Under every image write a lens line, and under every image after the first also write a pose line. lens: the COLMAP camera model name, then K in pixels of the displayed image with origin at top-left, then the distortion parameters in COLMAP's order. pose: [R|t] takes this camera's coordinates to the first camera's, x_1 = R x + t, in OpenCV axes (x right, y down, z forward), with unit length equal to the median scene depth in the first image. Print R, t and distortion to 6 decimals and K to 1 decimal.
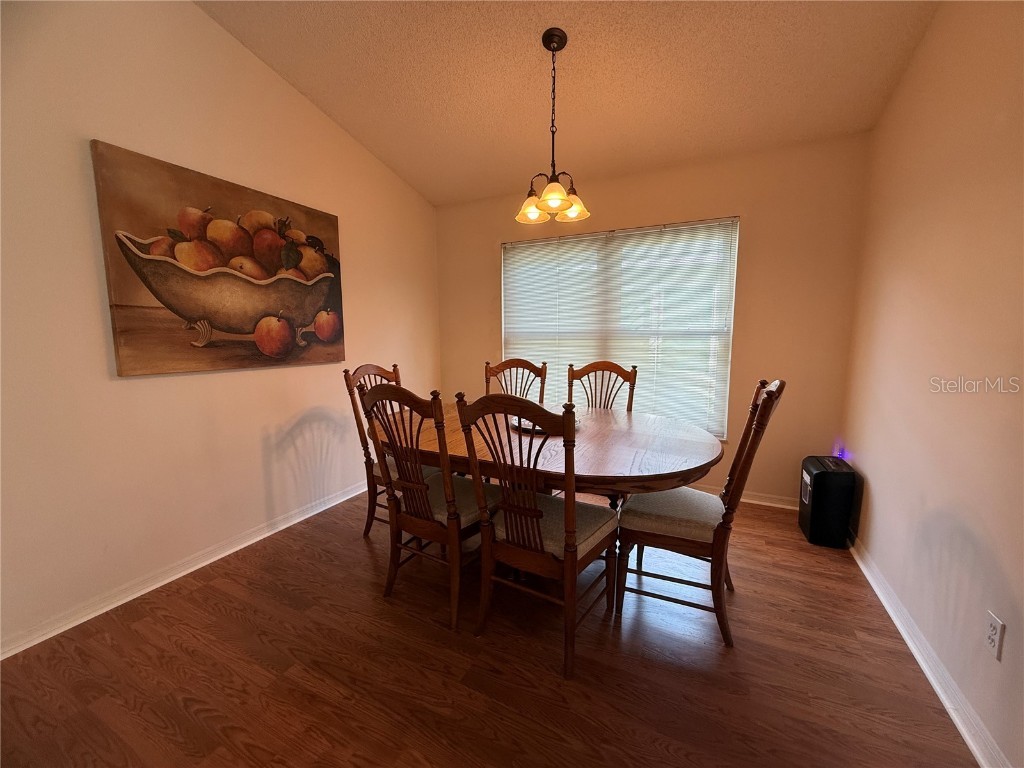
lens RADIAL K [[408.7, 0, 508.4], [0, 408.7, 383.9], [0, 0, 1]] dist [-0.000280, -0.000393]
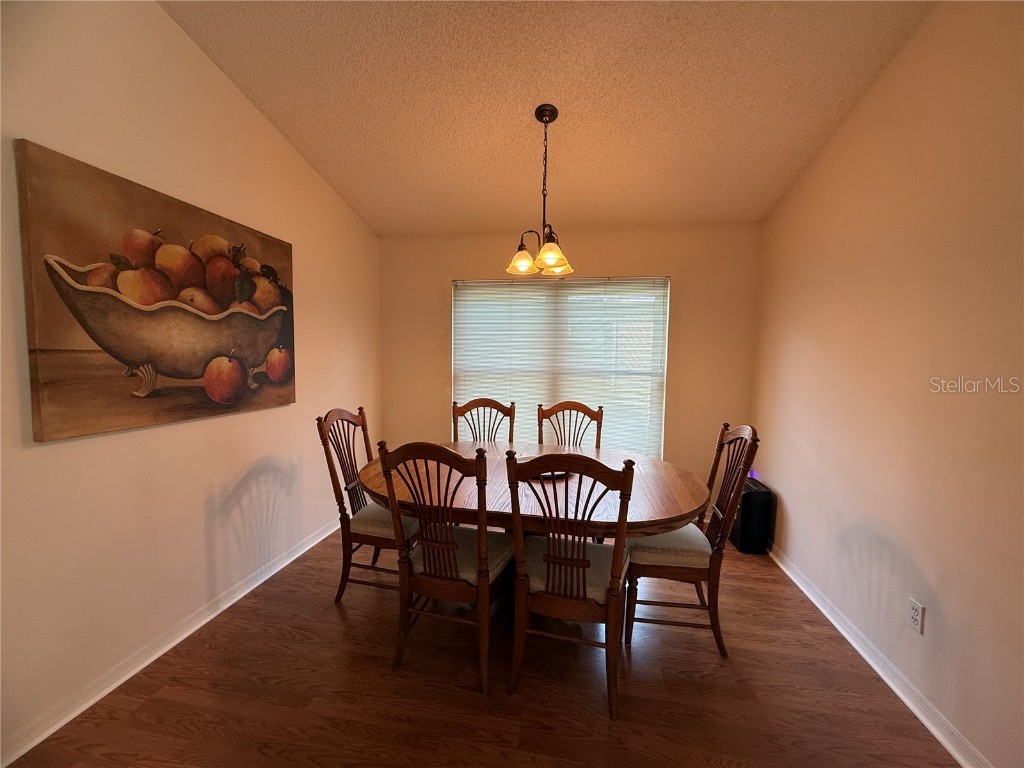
lens RADIAL K [[408.7, 0, 509.5], [0, 408.7, 383.3], [0, 0, 1]] dist [-0.000280, -0.000393]
pose [[0.959632, -0.001620, 0.281254, -0.302434], [0.016139, 0.998653, -0.049317, -0.070751], [-0.280795, 0.051865, 0.958365, 0.015651]]
